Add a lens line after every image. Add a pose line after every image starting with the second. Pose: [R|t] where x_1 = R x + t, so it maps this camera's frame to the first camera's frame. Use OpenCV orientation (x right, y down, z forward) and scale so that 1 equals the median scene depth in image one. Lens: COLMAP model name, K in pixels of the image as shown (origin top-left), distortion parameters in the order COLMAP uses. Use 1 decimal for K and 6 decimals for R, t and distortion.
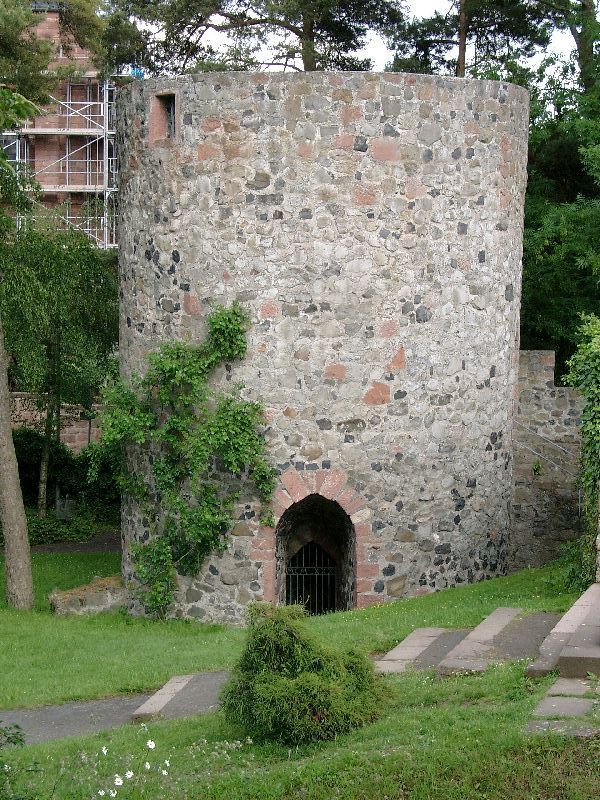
lens RADIAL K [[1969.9, 0, 299.1], [0, 1969.9, 395.5], [0, 0, 1]] dist [0.141230, 0.000000]
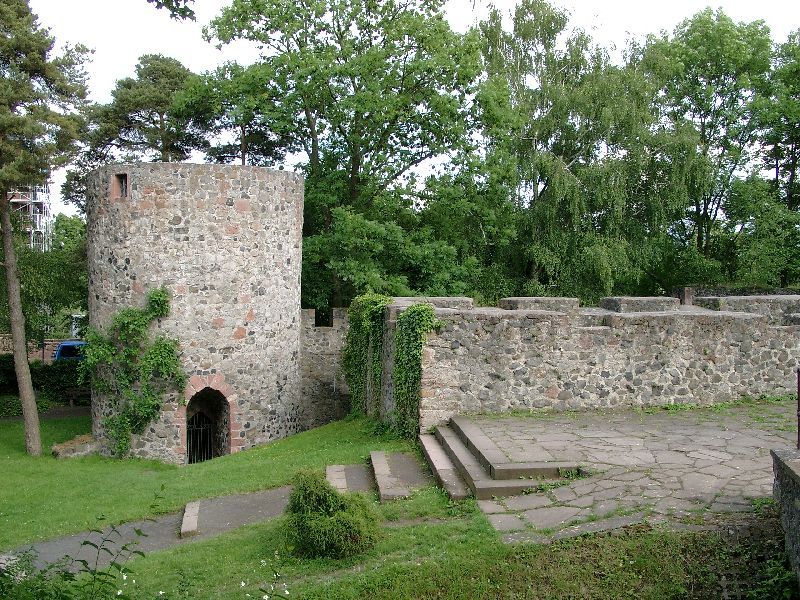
lens RADIAL K [[893.5, 0, 401.3], [0, 893.5, 307.9], [0, 0, 1]] dist [-0.068522, 0.000000]
pose [[0.948660, -0.015723, 0.315906, -0.083133], [0.022514, 0.999587, -0.017857, -0.006173], [-0.315495, 0.024053, 0.948622, 0.134205]]
